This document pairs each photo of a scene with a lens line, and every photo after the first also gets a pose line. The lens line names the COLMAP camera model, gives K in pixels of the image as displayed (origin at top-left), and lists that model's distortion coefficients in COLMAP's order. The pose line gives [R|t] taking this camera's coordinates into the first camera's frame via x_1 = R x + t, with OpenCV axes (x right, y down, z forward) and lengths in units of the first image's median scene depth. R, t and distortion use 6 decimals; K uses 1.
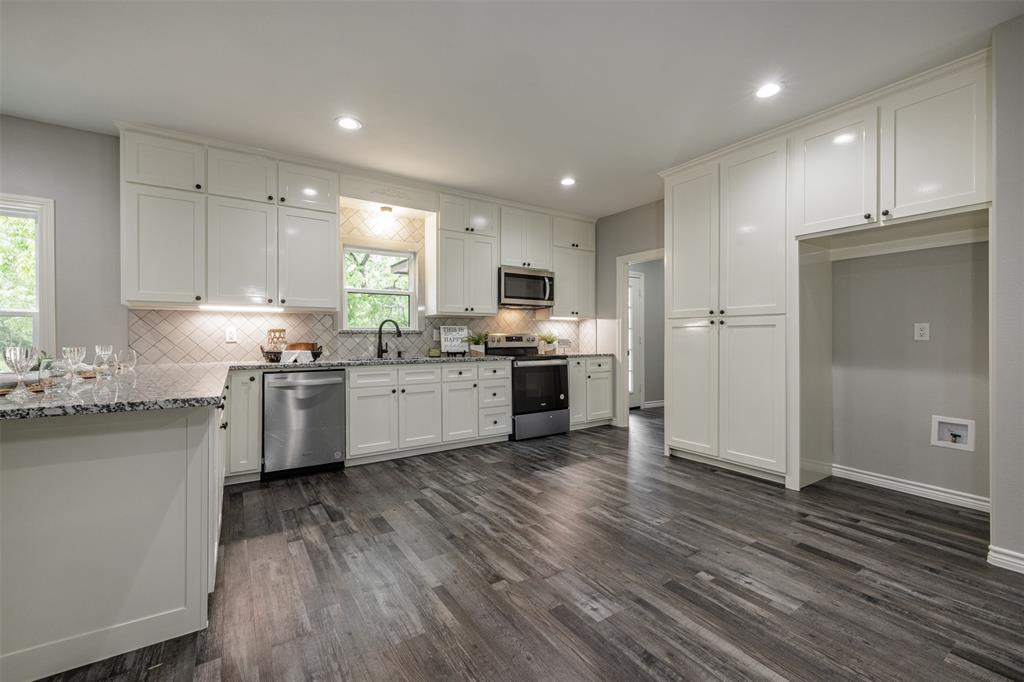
lens RADIAL K [[425.1, 0, 516.8], [0, 425.1, 340.1], [0, 0, 1]] dist [-0.006404, 0.000412]
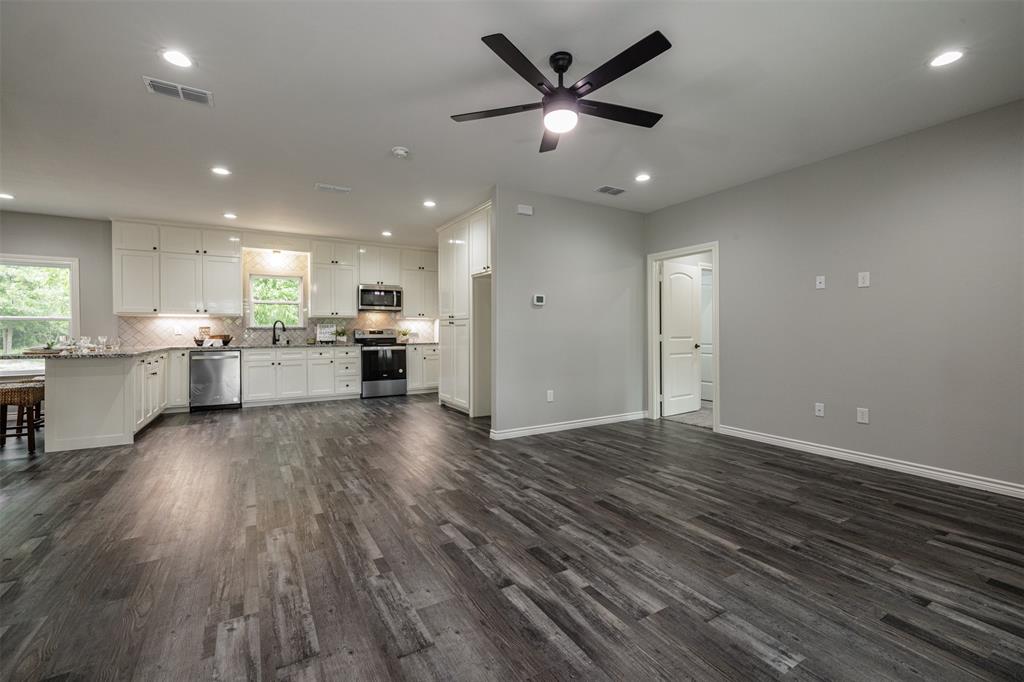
lens RADIAL K [[425.1, 0, 507.0], [0, 425.1, 335.8], [0, 0, 1]] dist [-0.006404, 0.000412]
pose [[0.998784, 0.000028, -0.049310, 0.654821], [0.000287, 0.999980, 0.006385, -0.000202], [0.049309, -0.006391, 0.998763, -0.571515]]
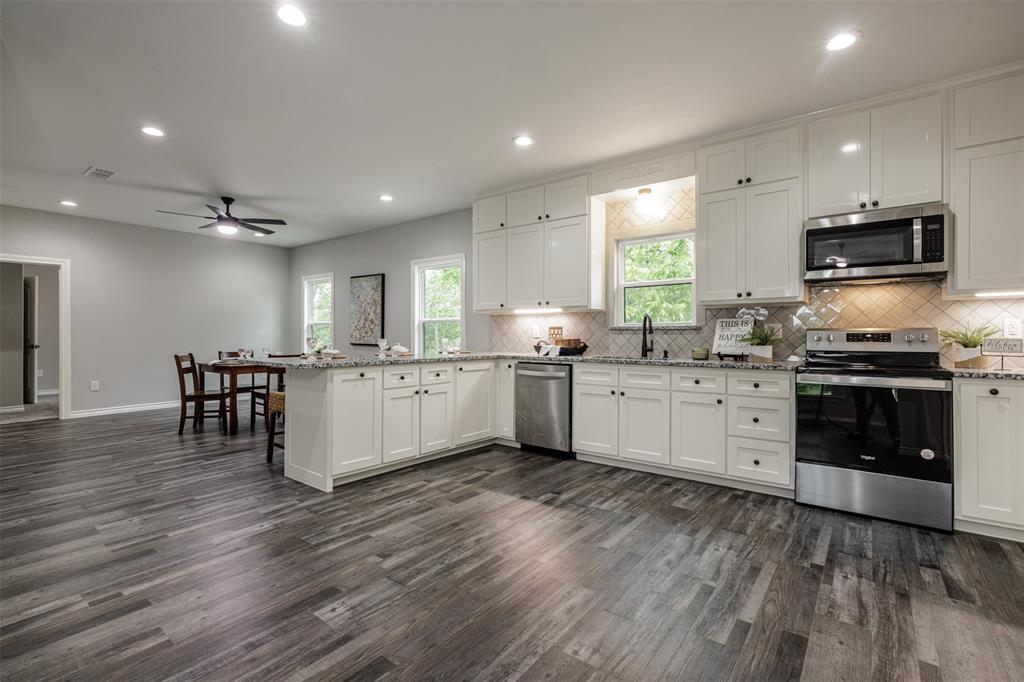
lens RADIAL K [[466.2, 0, 510.8], [0, 466.2, 335.8], [0, 0, 1]] dist [-0.002950, 0.000538]
pose [[0.315424, 0.005374, -0.948936, 0.551034], [-0.007896, 0.999964, 0.003039, -0.003682], [0.948918, 0.006534, 0.315455, 0.430640]]
